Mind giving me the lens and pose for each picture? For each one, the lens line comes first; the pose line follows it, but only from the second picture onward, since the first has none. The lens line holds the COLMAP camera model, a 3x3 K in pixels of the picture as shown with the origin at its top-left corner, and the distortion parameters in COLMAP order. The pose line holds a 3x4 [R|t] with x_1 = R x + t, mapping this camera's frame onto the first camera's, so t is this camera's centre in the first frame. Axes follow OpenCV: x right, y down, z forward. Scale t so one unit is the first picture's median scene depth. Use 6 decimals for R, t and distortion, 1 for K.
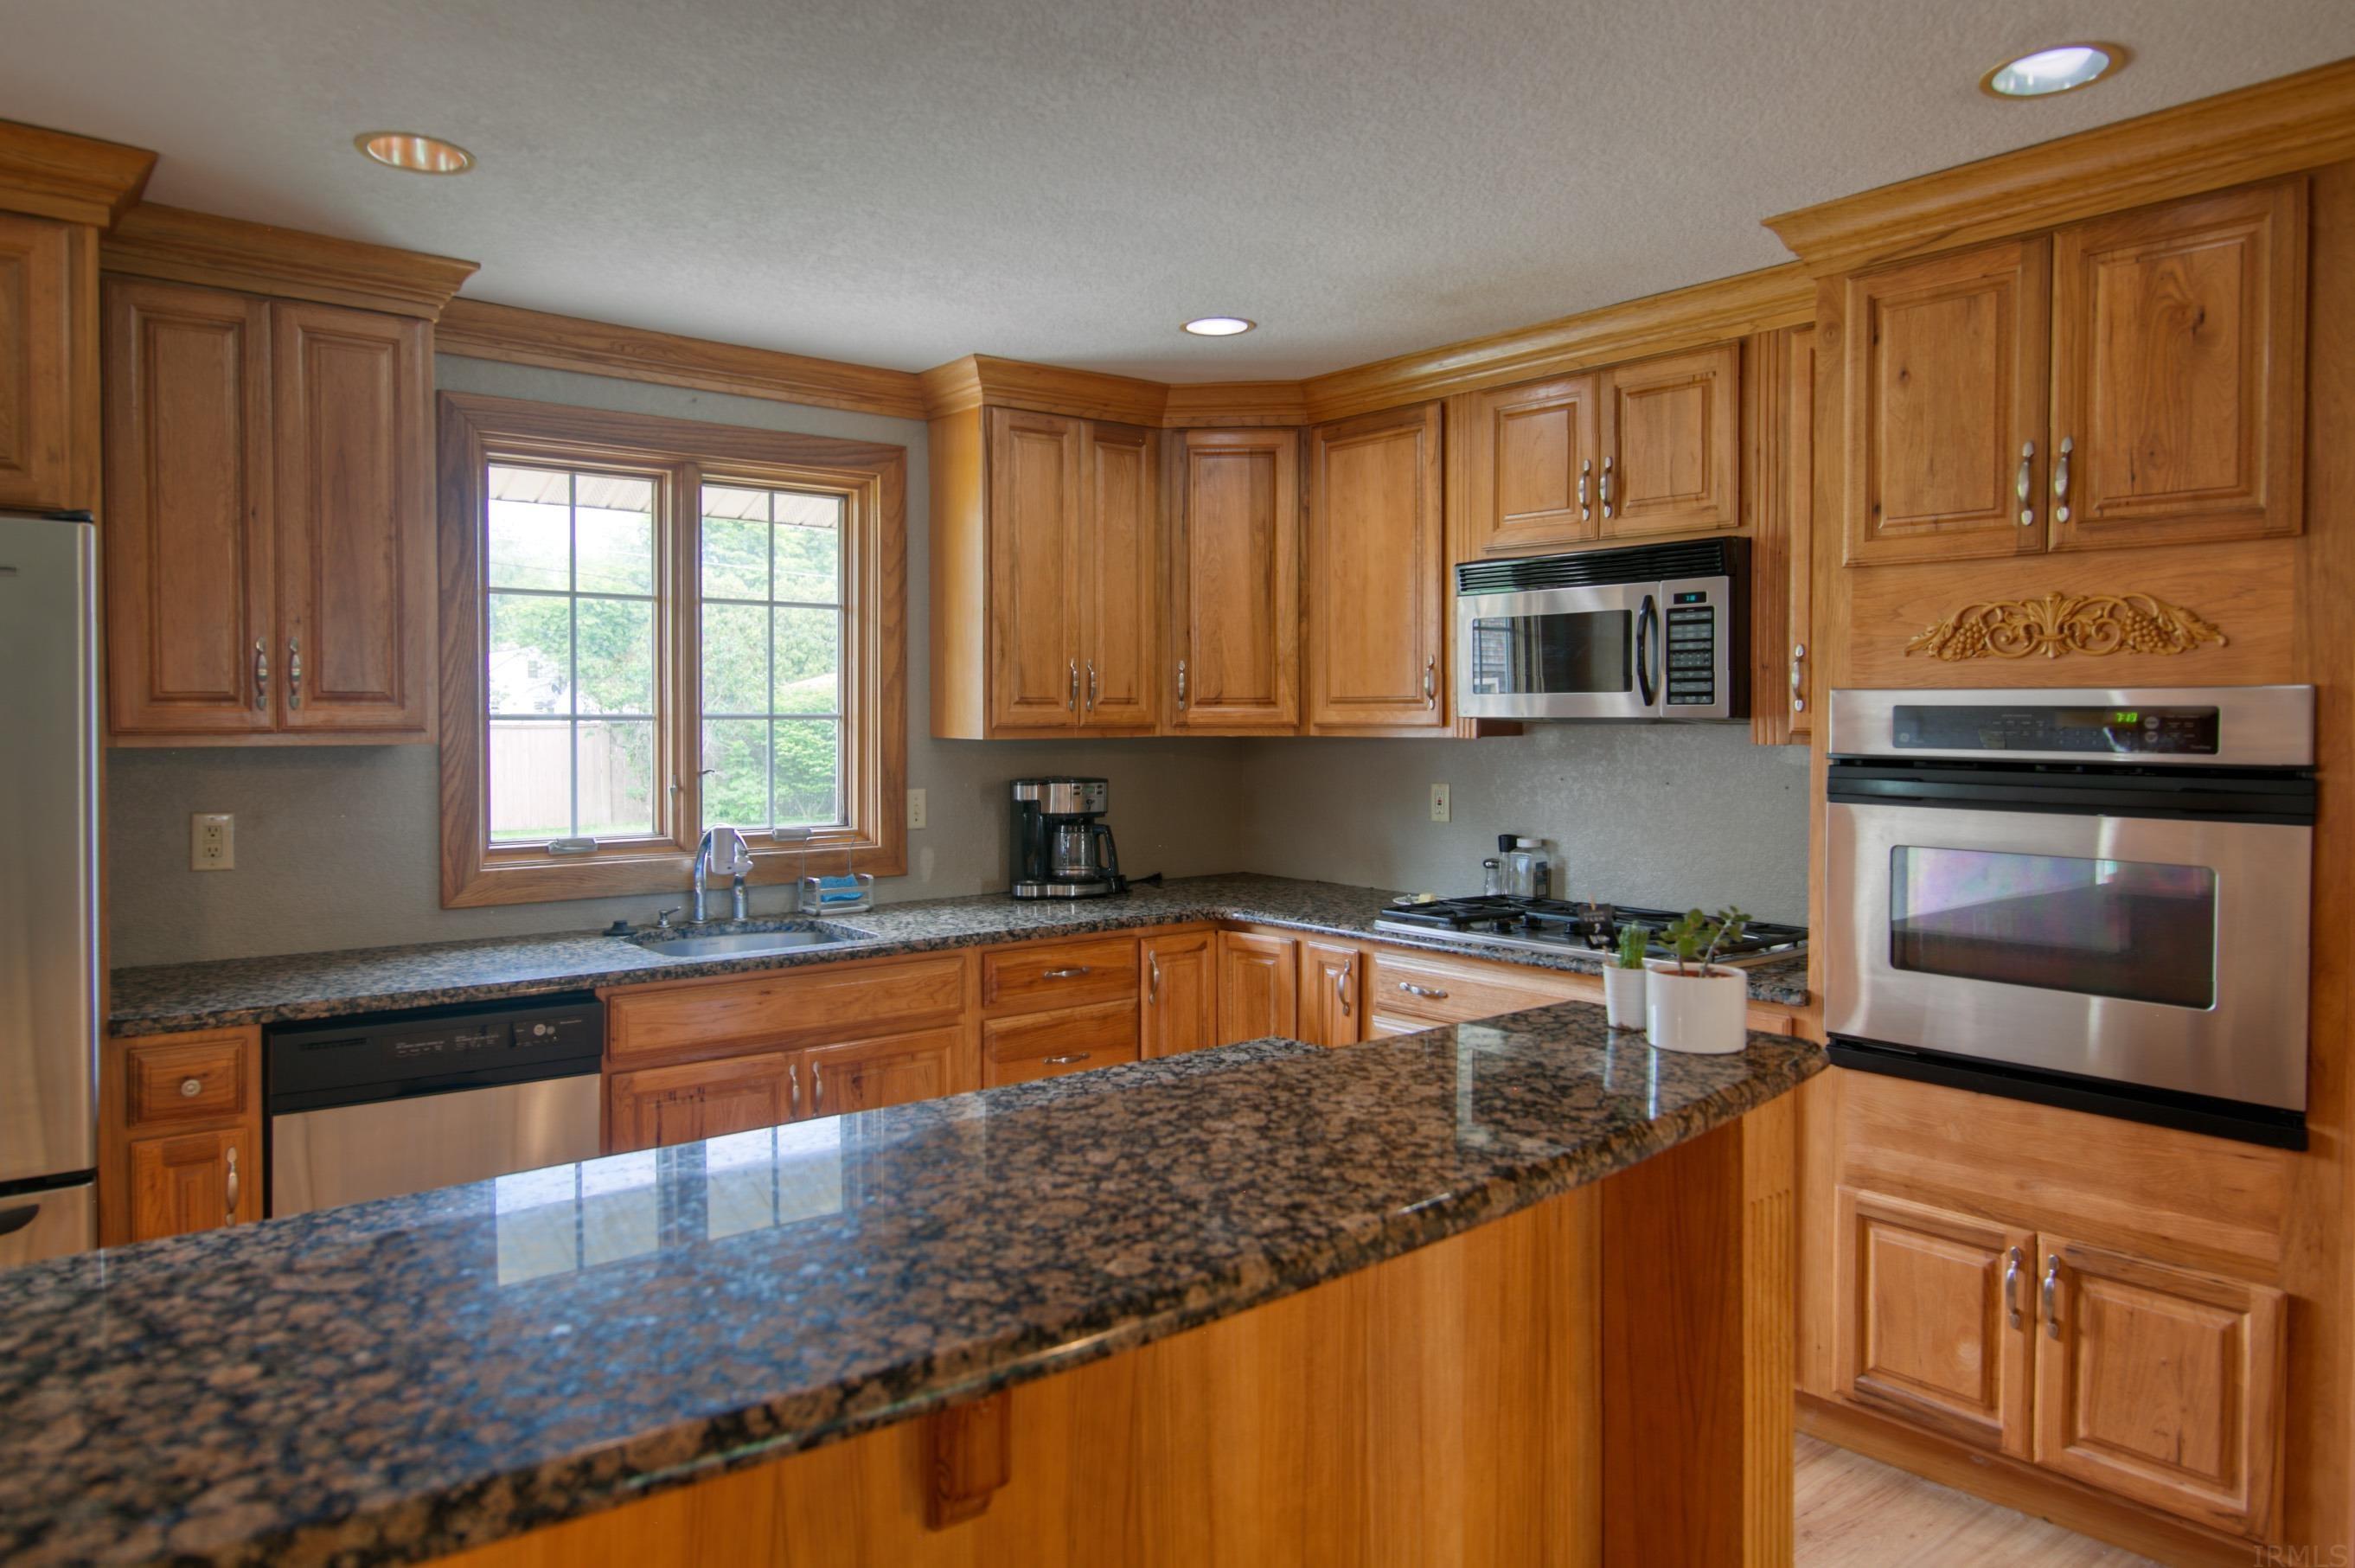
lens RADIAL K [[1523.0, 0, 1136.6], [0, 1523.0, 746.2], [0, 0, 1]] dist [-0.003193, -0.001259]
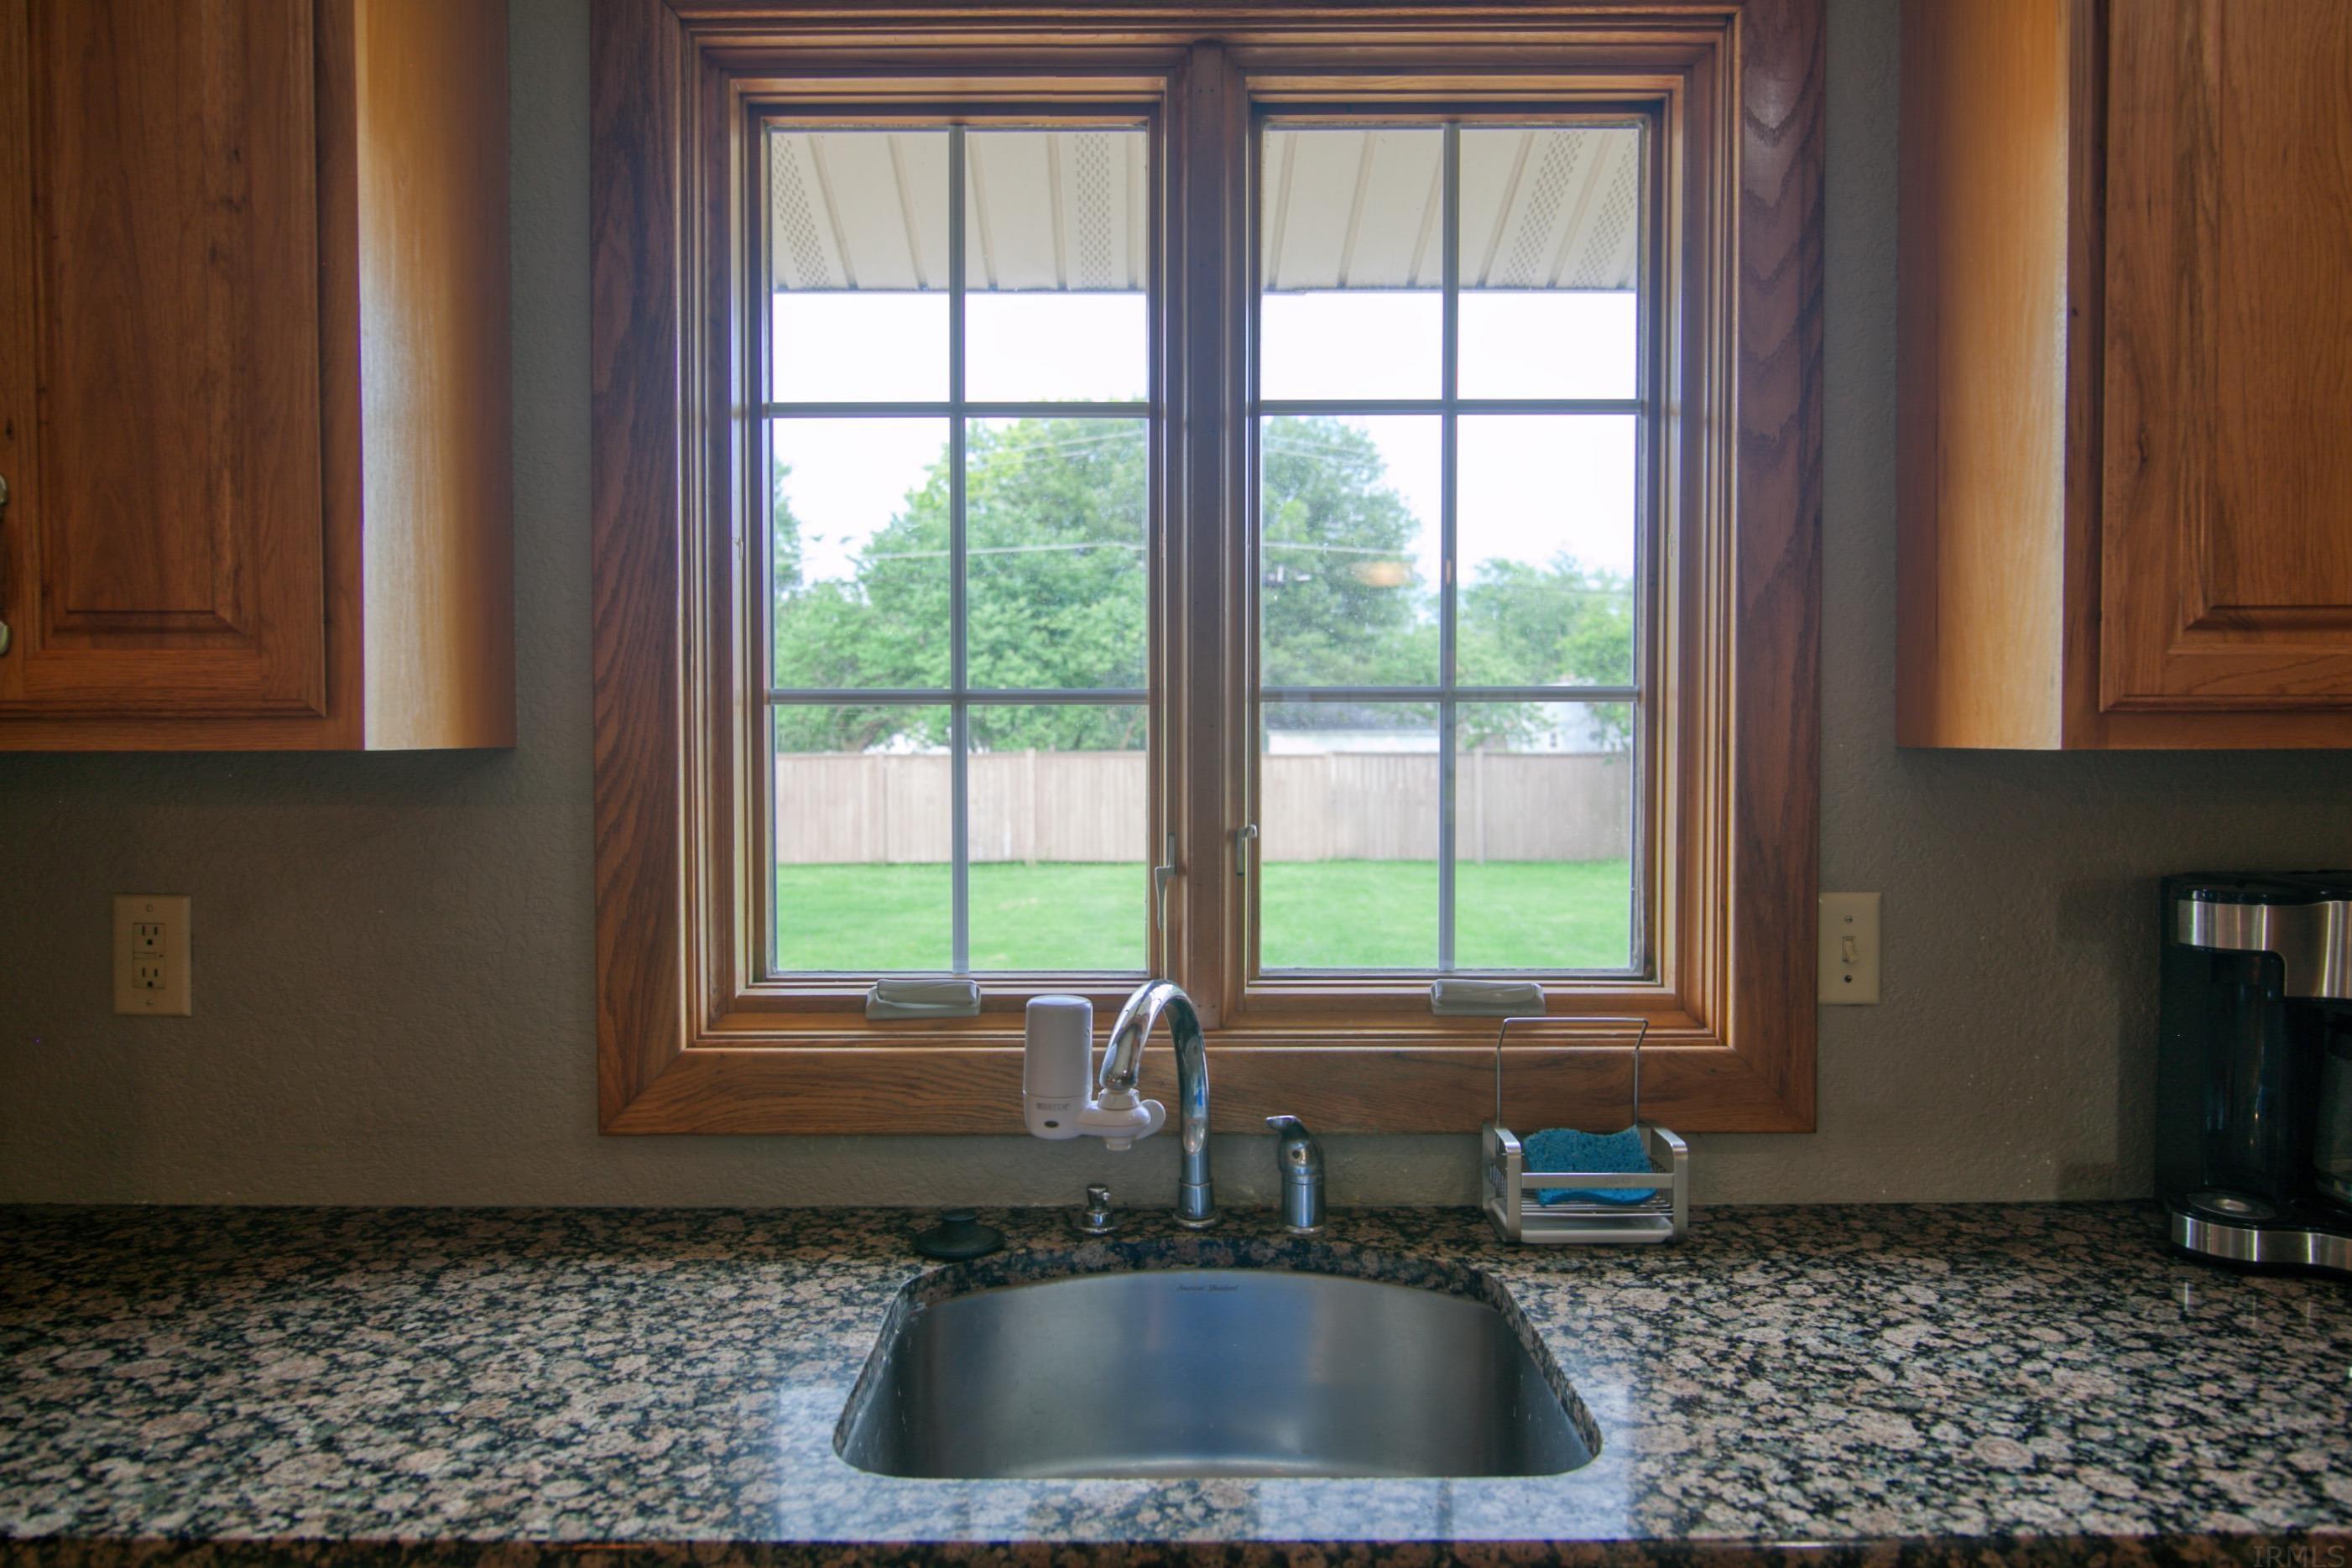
lens RADIAL K [[1483.4, 0, 1176.0], [0, 1483.4, 784.0], [0, 0, 1]] dist [-0.003960, -0.001660]
pose [[0.787399, 0.013750, -0.616291, -0.066993], [-0.010826, 0.999905, 0.008477, 0.001810], [0.616349, -0.000003, 0.787473, 0.761964]]
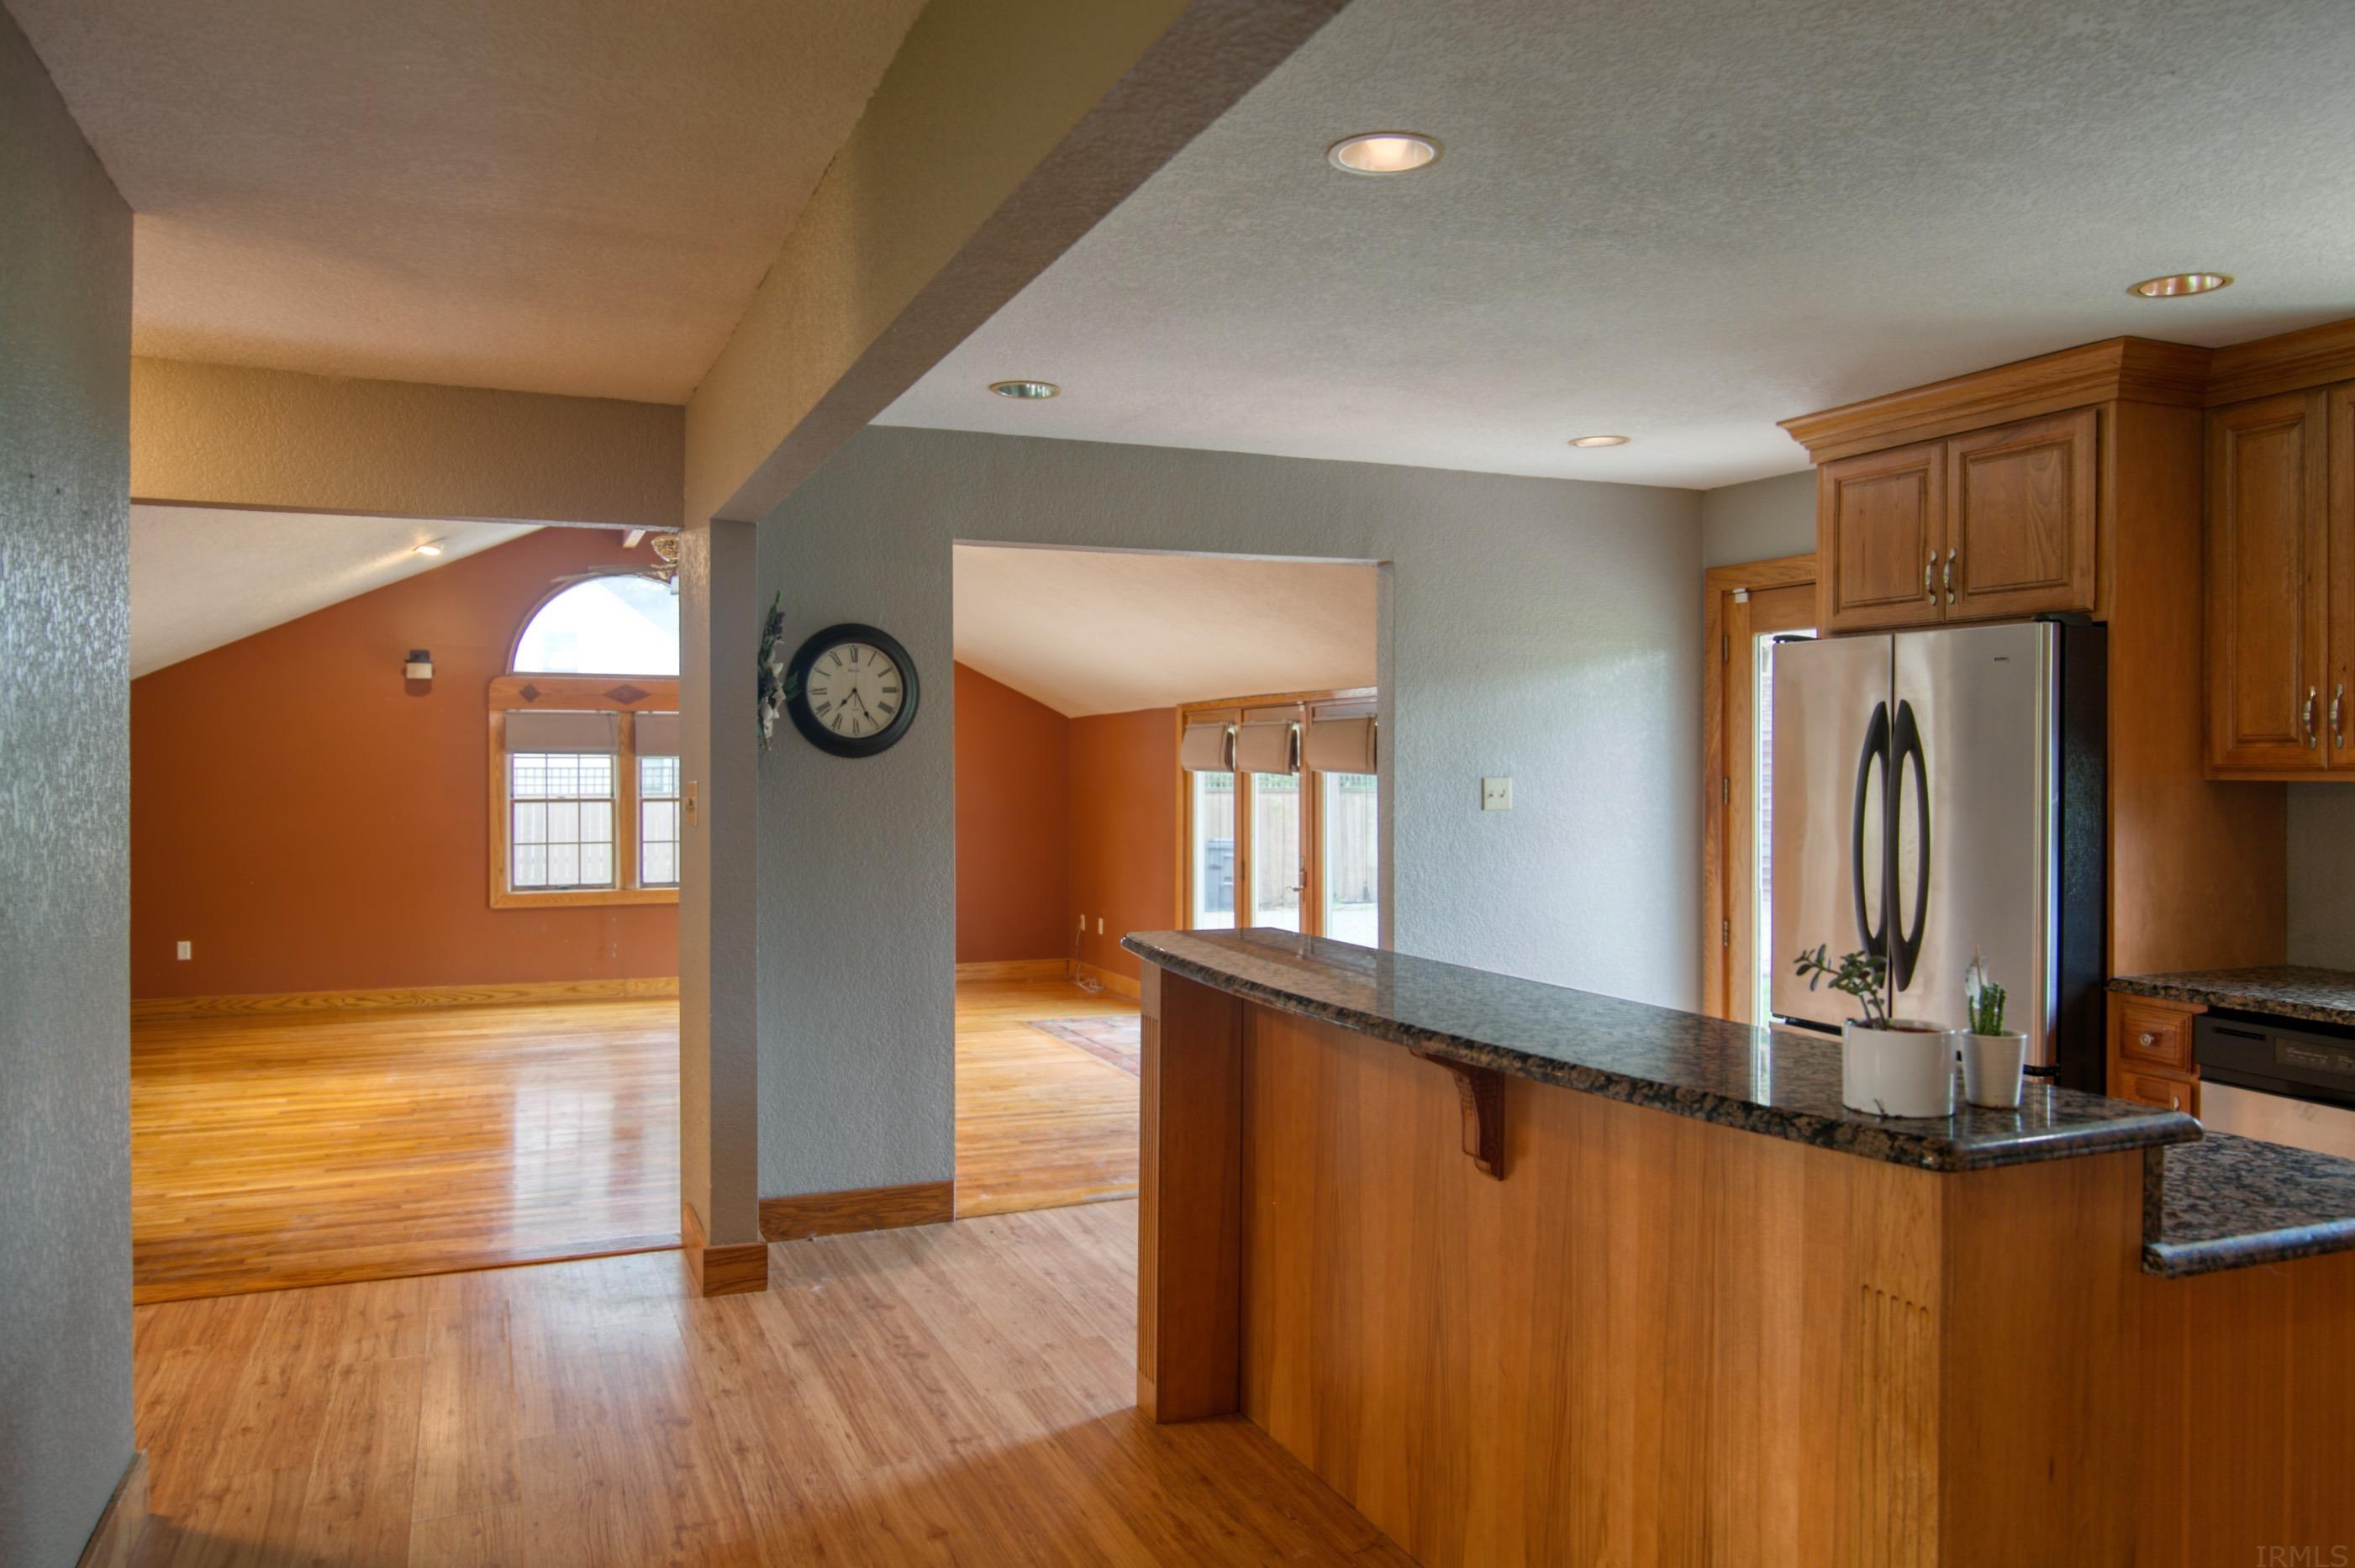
lens RADIAL K [[1669.5, 0, 1177.5], [0, 1669.5, 784.0], [0, 0, 1]] dist [0.005574, 0.000854]
pose [[-0.266460, 0.010916, -0.963784, 0.736971], [-0.019592, 0.999668, 0.016740, -0.001808], [0.963647, 0.023343, -0.266158, 0.435448]]
